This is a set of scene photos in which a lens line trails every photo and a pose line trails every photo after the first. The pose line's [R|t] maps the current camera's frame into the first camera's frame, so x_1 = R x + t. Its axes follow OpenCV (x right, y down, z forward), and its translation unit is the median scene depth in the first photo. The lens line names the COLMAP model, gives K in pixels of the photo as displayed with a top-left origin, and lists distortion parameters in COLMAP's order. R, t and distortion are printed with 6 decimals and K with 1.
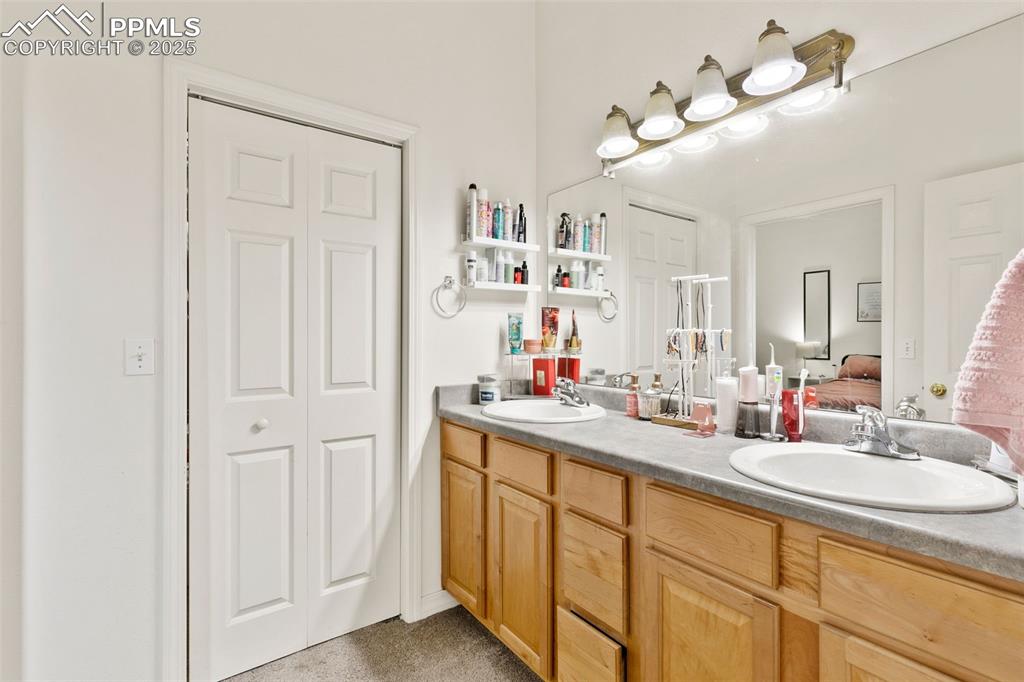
lens RADIAL K [[468.3, 0, 505.2], [0, 468.3, 340.6], [0, 0, 1]] dist [0.000243, 0.000187]
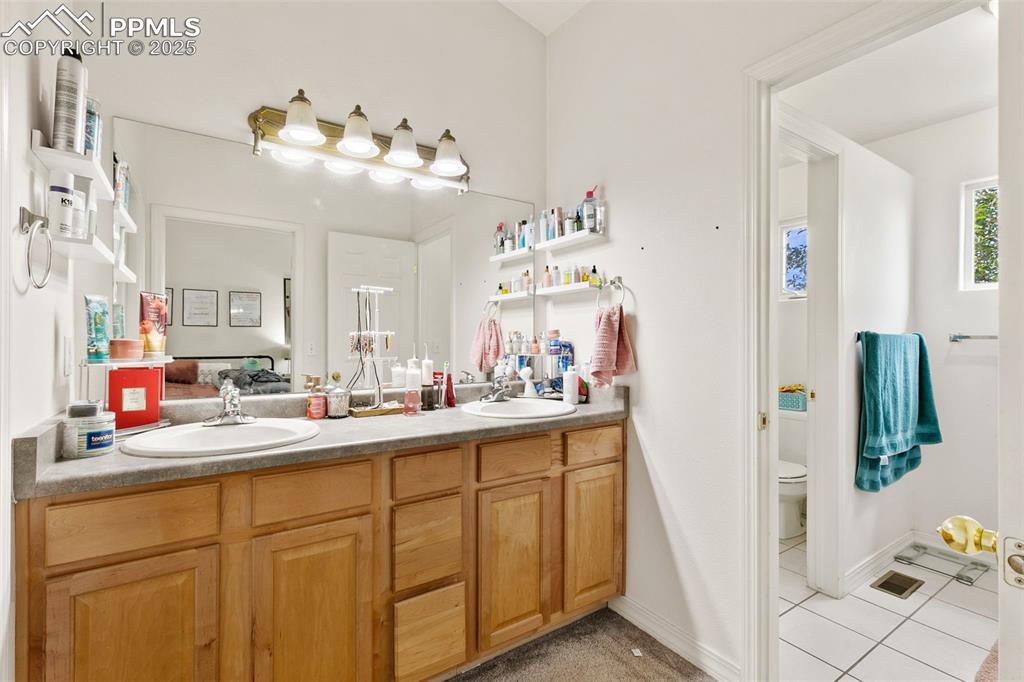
lens RADIAL K [[468.3, 0, 510.9], [0, 468.3, 339.3], [0, 0, 1]] dist [0.000243, 0.000187]
pose [[0.039415, 0.006860, 0.999199, -0.710148], [0.004068, 0.999967, -0.007026, 0.004268], [-0.999215, 0.004341, 0.039386, 0.566194]]
